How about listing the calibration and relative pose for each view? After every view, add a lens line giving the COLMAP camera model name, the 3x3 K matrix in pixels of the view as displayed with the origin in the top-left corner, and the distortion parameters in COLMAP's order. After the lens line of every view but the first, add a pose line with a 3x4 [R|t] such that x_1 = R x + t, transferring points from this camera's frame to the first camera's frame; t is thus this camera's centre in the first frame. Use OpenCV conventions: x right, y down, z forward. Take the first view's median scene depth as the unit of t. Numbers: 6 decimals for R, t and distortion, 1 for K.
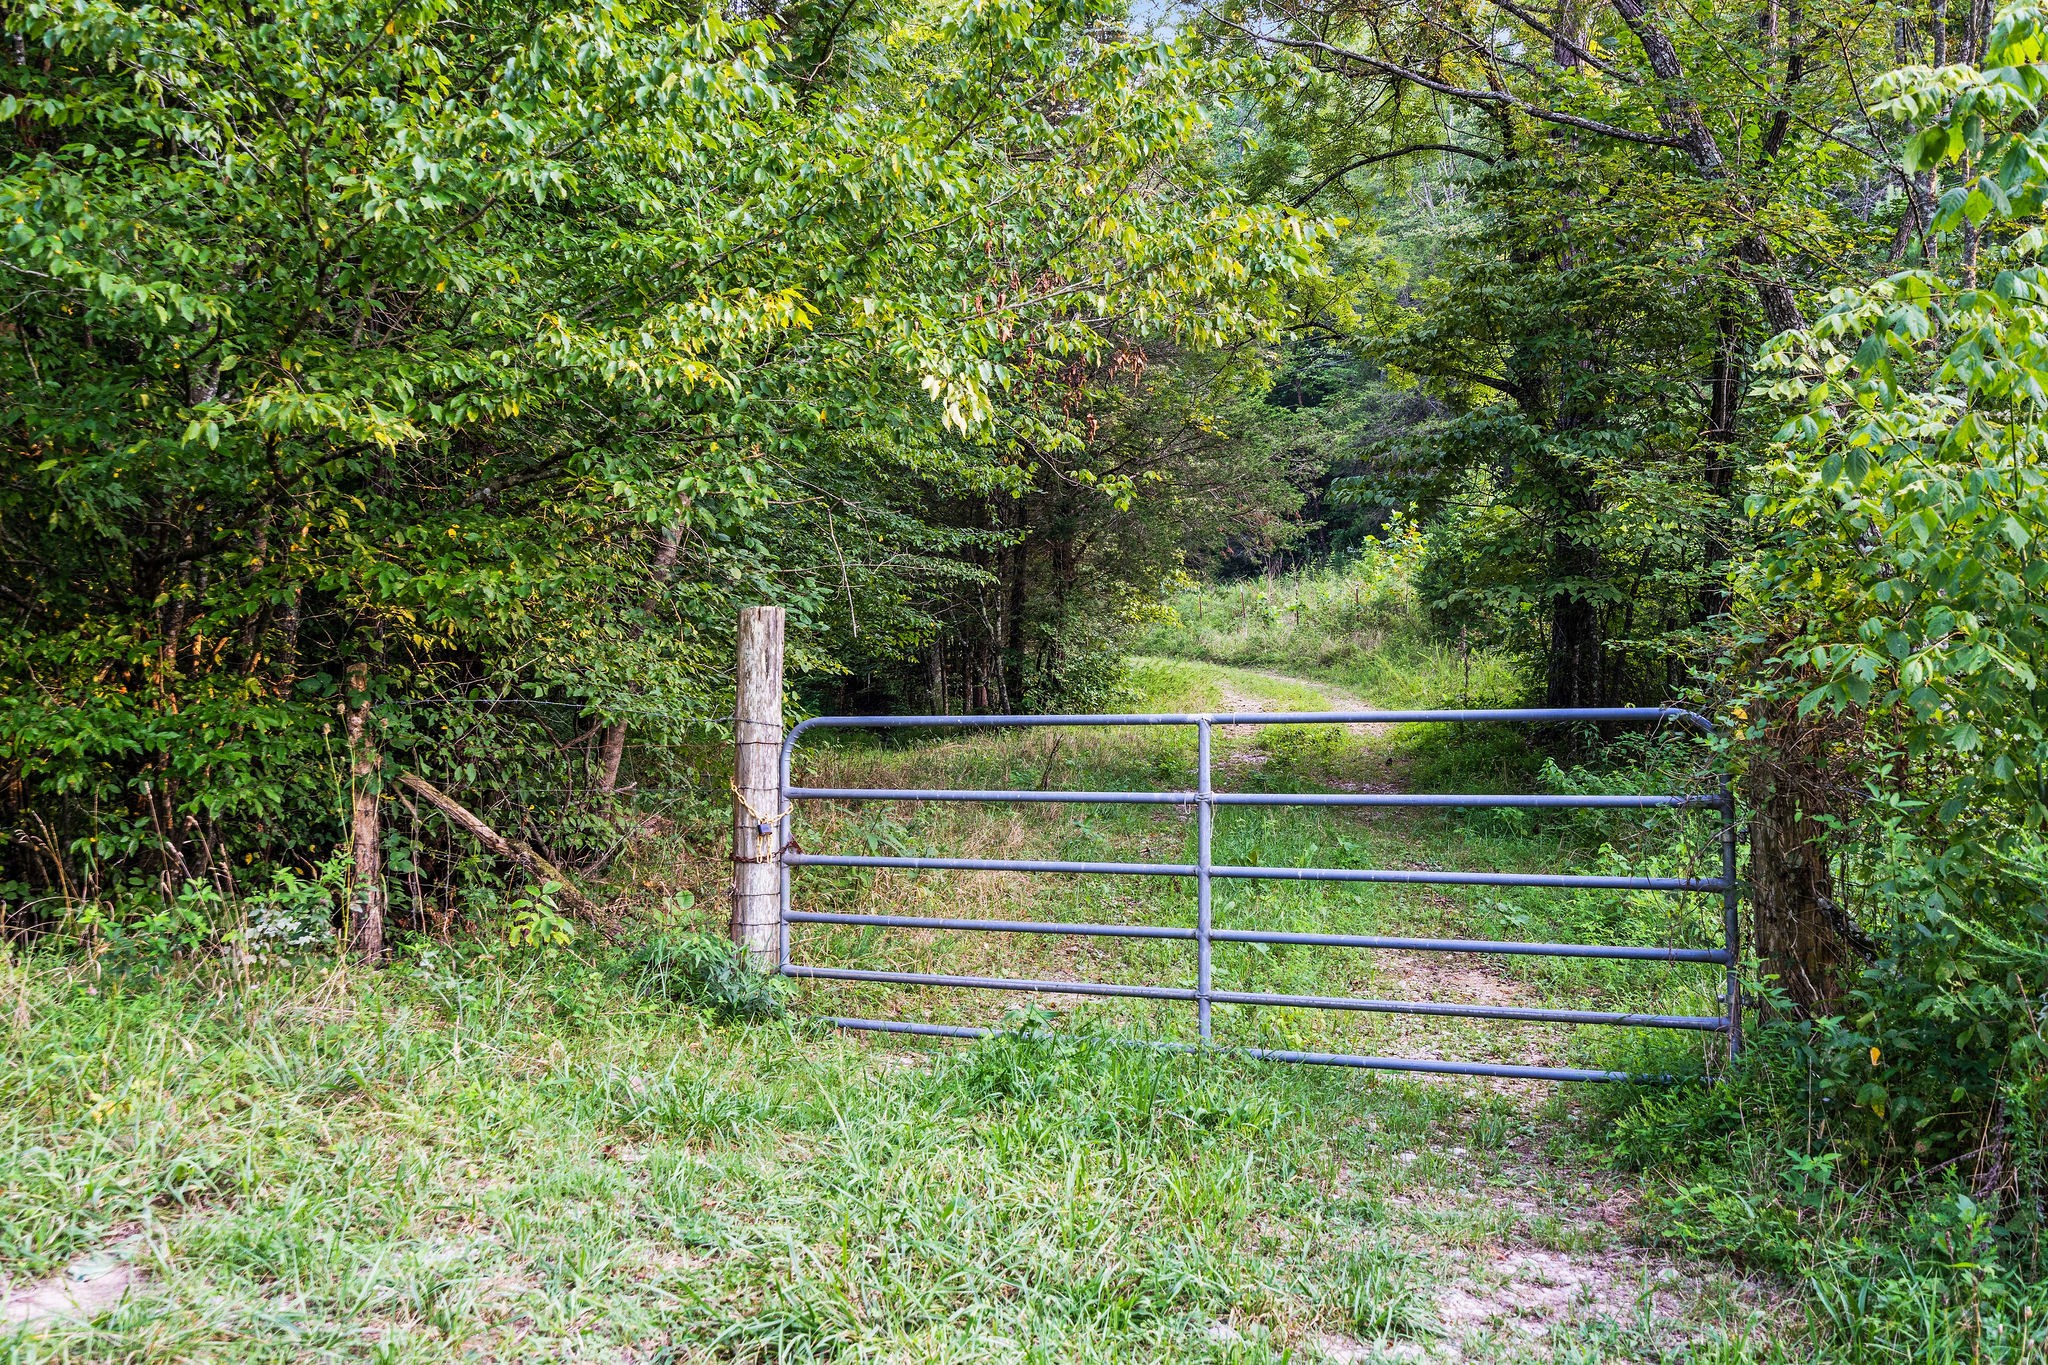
lens RADIAL K [[958.8, 0, 1024.0], [0, 958.8, 682.5], [0, 0, 1]] dist [0.001950, 0.000383]
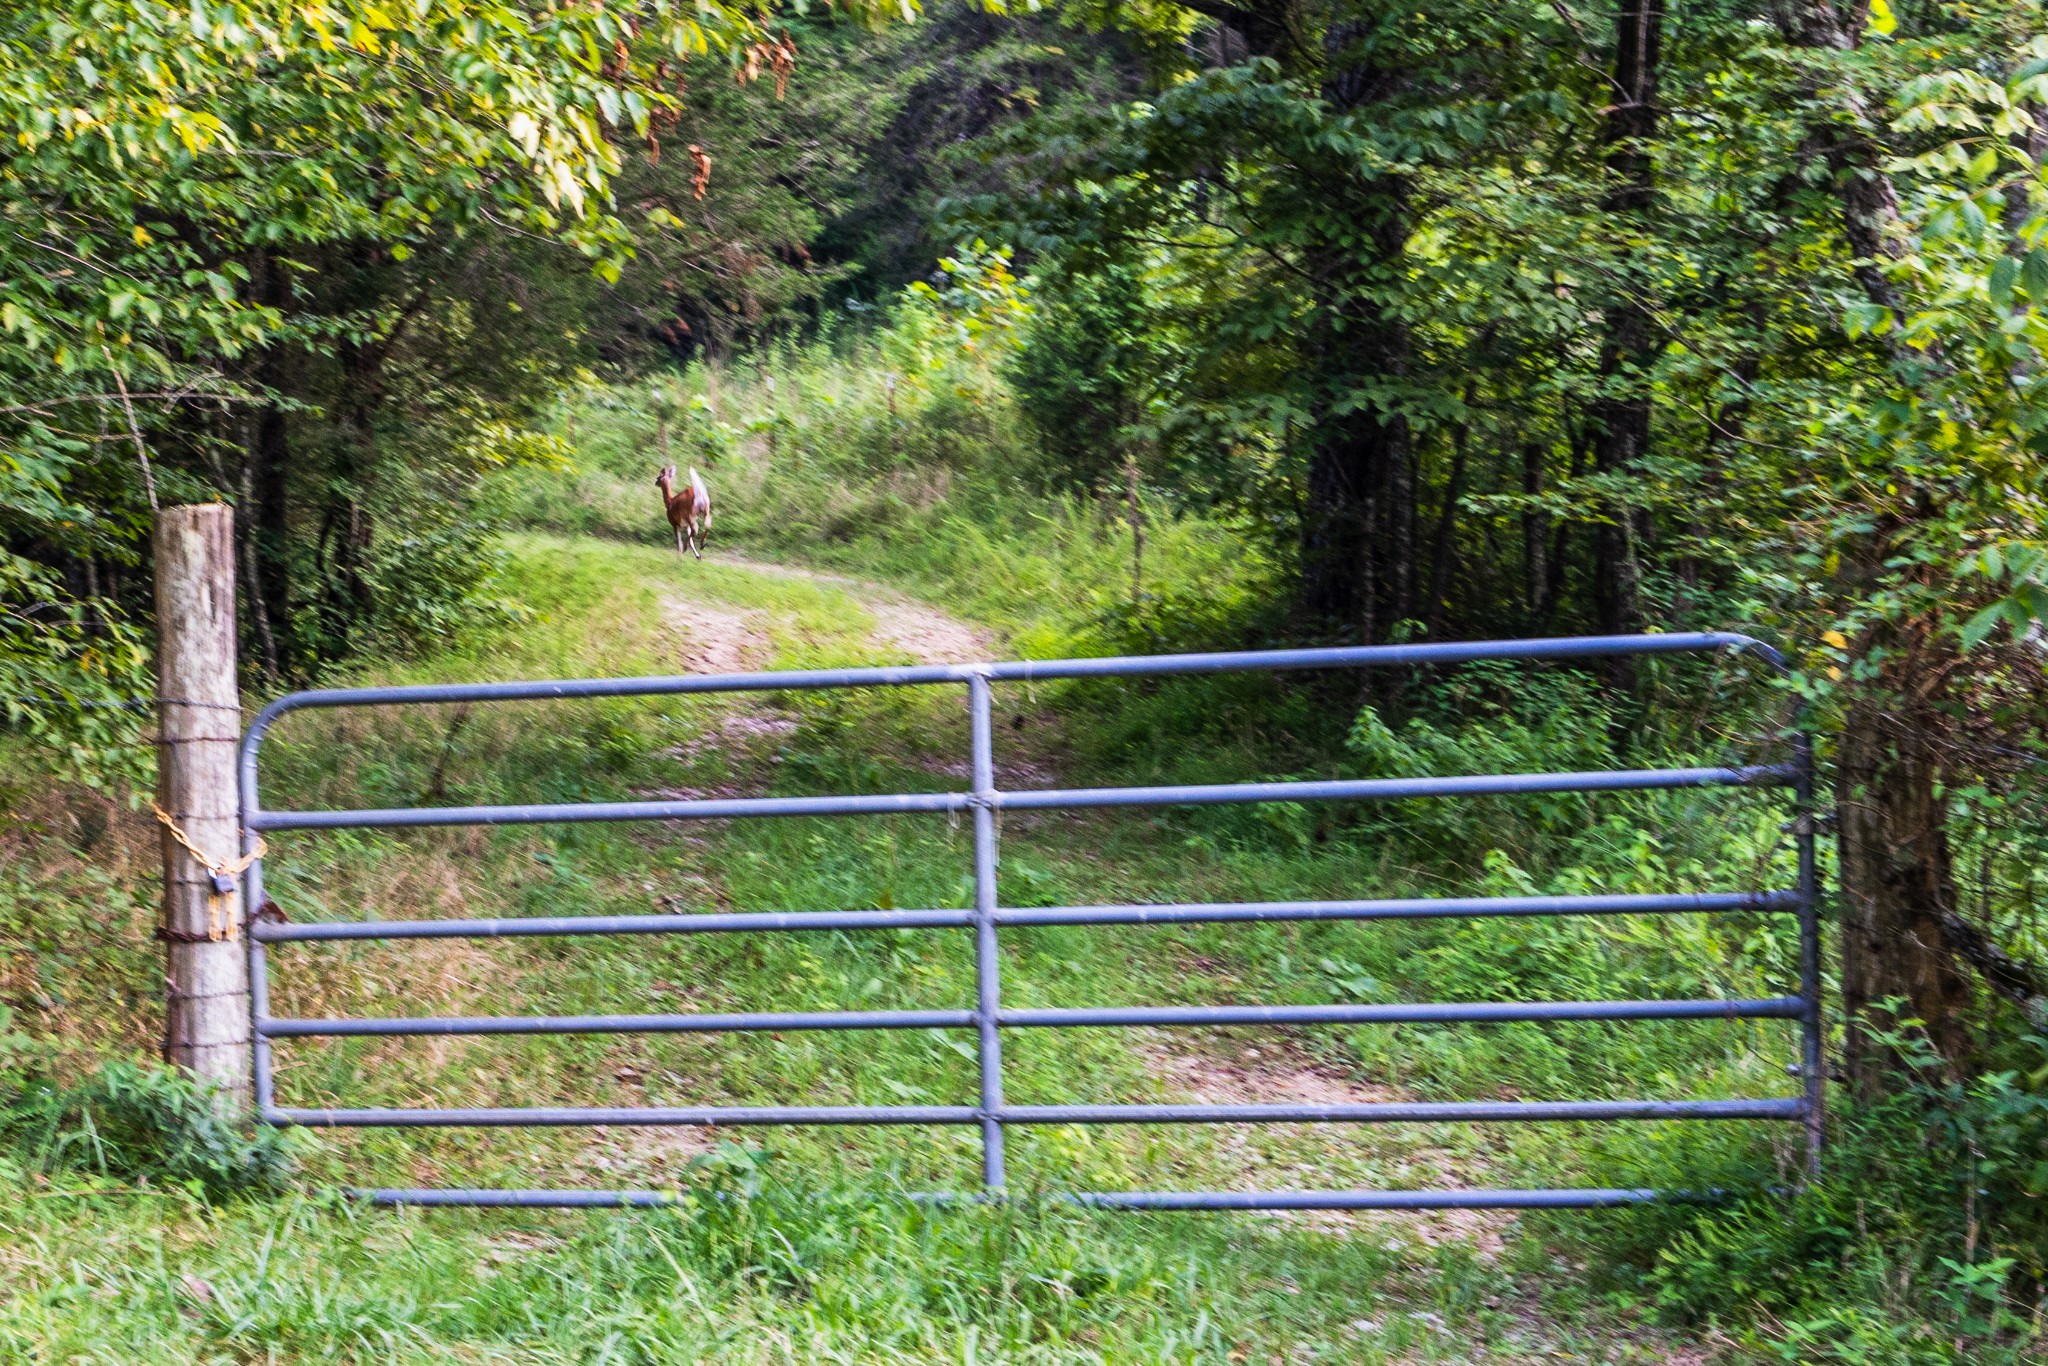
lens RADIAL K [[1404.4, 0, 1022.7], [0, 1404.4, 719.7], [0, 0, 1]] dist [0.003633, -0.001625]
pose [[0.996671, -0.036952, 0.072671, 0.162767], [0.032772, 0.997785, 0.057887, 0.017867], [-0.074649, -0.055313, 0.995675, 0.107206]]
